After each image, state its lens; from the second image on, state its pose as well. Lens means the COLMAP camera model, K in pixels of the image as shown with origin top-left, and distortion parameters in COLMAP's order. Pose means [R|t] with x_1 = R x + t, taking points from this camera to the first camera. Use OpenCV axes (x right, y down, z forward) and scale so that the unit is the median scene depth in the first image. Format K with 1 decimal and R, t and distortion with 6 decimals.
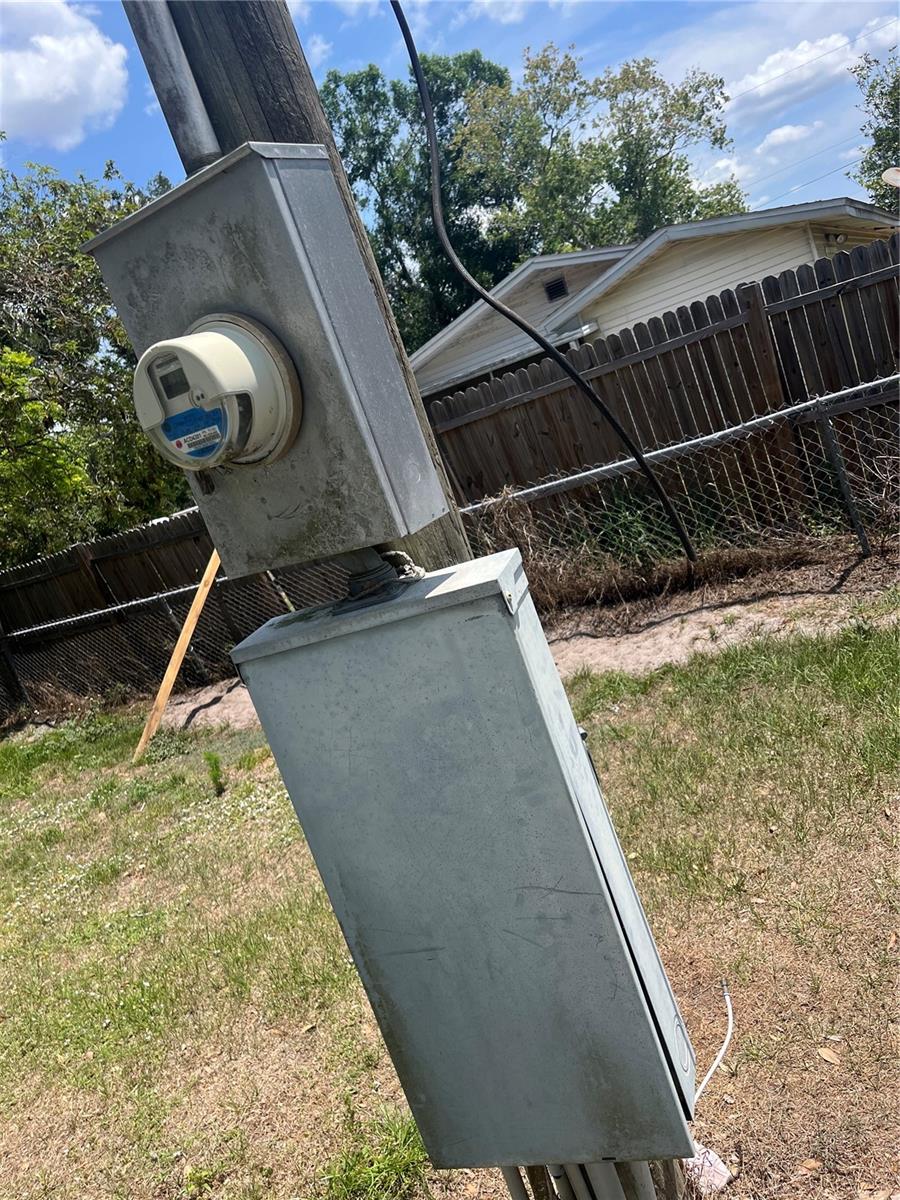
lens RADIAL K [[892.4, 0, 454.1], [0, 892.4, 596.1], [0, 0, 1]] dist [0.036757, -0.026942]
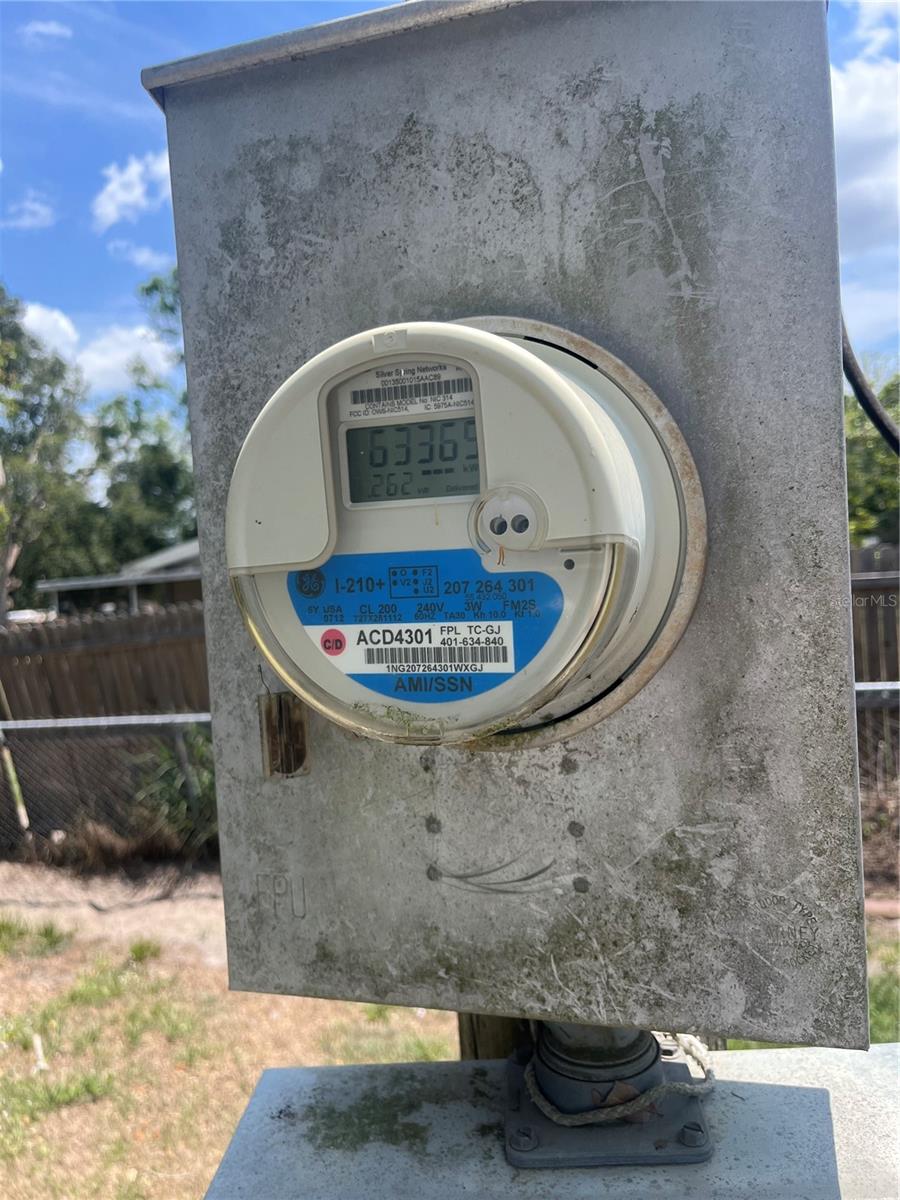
lens RADIAL K [[892.4, 0, 444.2], [0, 892.4, 598.8], [0, 0, 1]] dist [0.036757, -0.026942]
pose [[0.939811, 0.255726, 0.226627, -0.348582], [-0.197092, 0.947491, -0.251823, -0.113920], [-0.279125, 0.192000, 0.940864, 0.698996]]
